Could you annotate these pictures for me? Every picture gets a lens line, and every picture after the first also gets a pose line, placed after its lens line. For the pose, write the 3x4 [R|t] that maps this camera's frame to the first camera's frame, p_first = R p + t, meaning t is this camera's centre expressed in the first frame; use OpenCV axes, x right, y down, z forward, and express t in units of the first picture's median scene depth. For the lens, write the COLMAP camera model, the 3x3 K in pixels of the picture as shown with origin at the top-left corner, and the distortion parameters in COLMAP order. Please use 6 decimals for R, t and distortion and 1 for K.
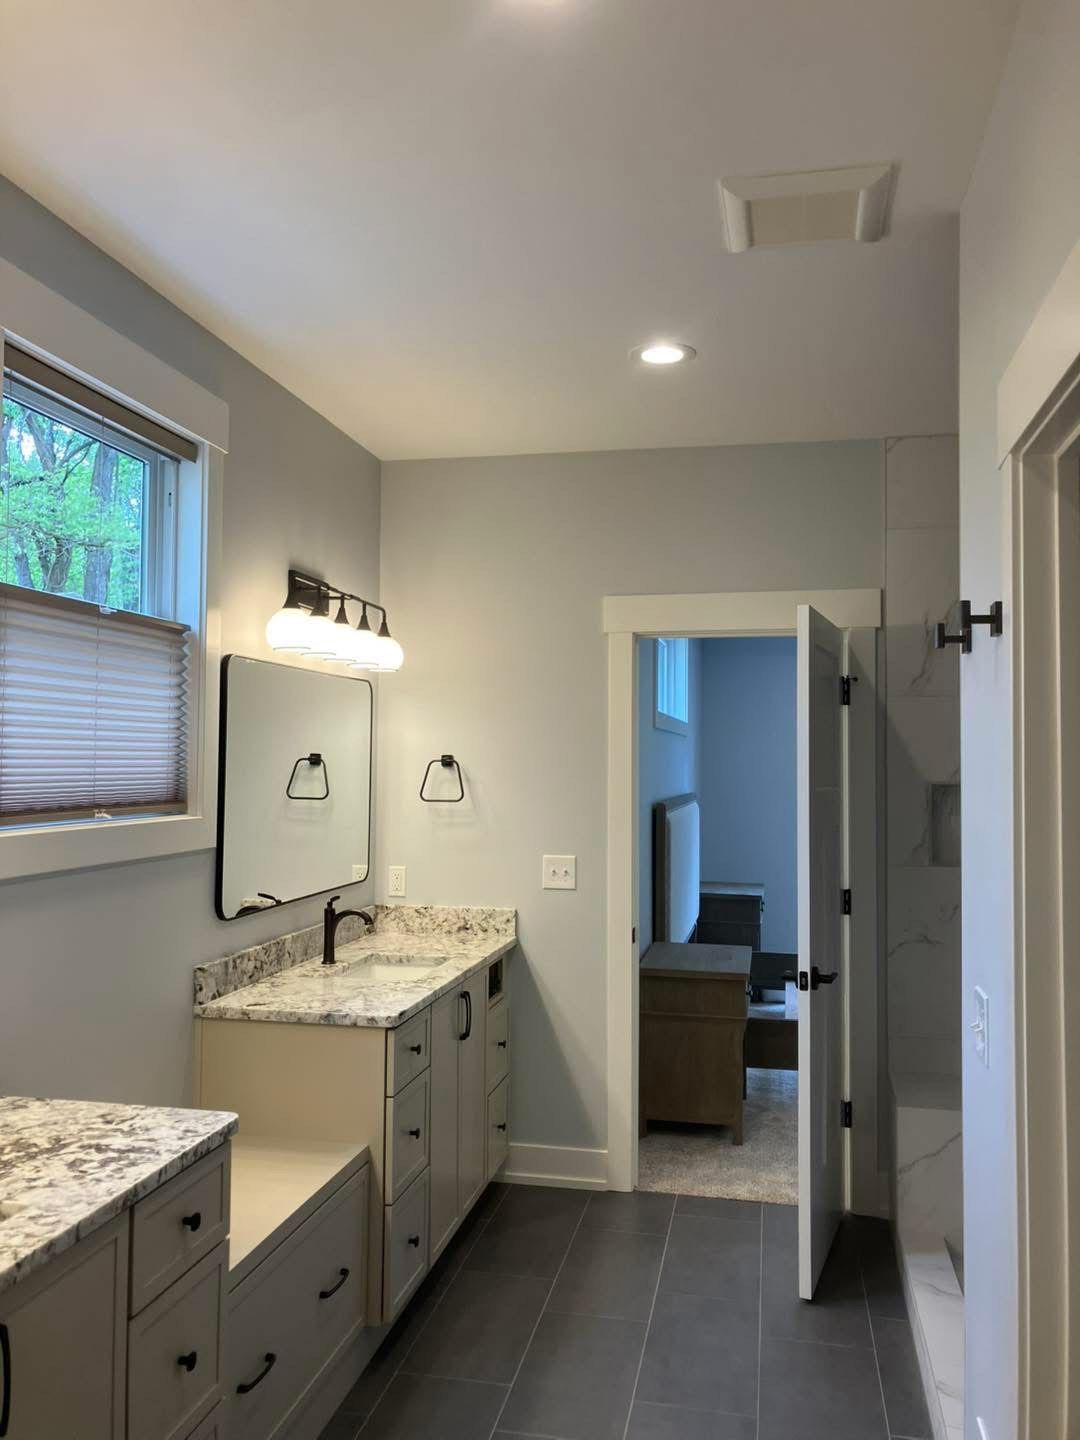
lens RADIAL K [[1175.3, 0, 540.0], [0, 1175.3, 720.0], [0, 0, 1]] dist [0.004752, 0.012231]
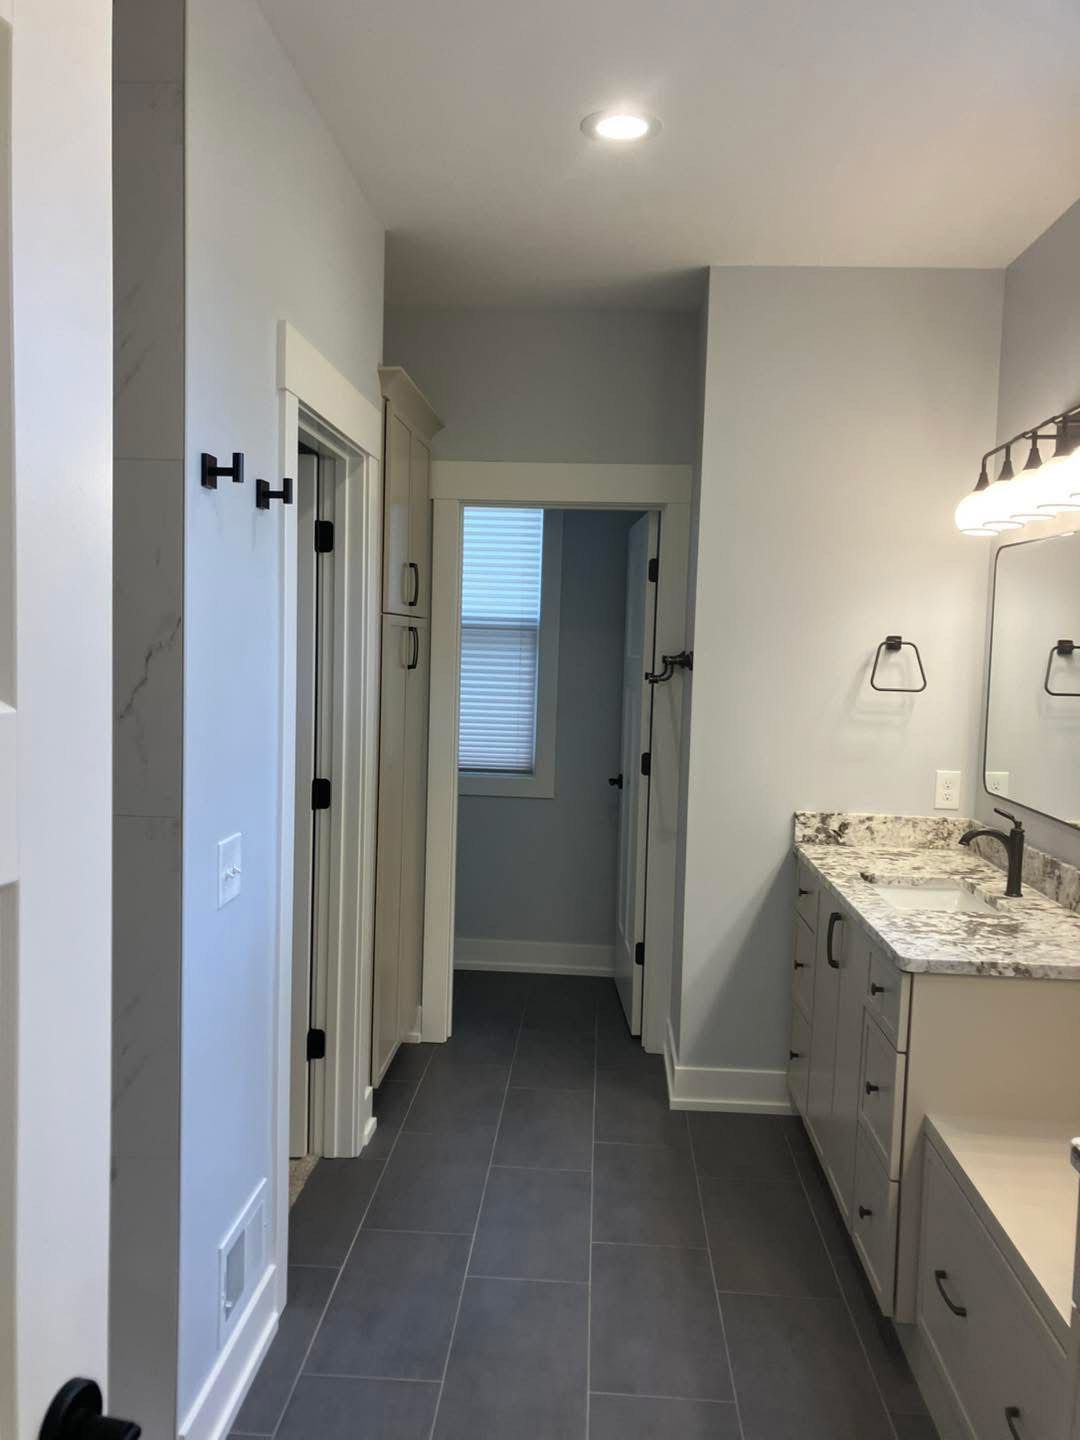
lens RADIAL K [[1175.3, 0, 540.0], [0, 1175.3, 720.0], [0, 0, 1]] dist [0.004752, 0.012231]
pose [[-0.988533, -0.019110, -0.149794, 0.268584], [-0.027065, 0.998319, 0.051252, 0.057407], [0.148562, 0.054718, -0.987388, 2.078751]]
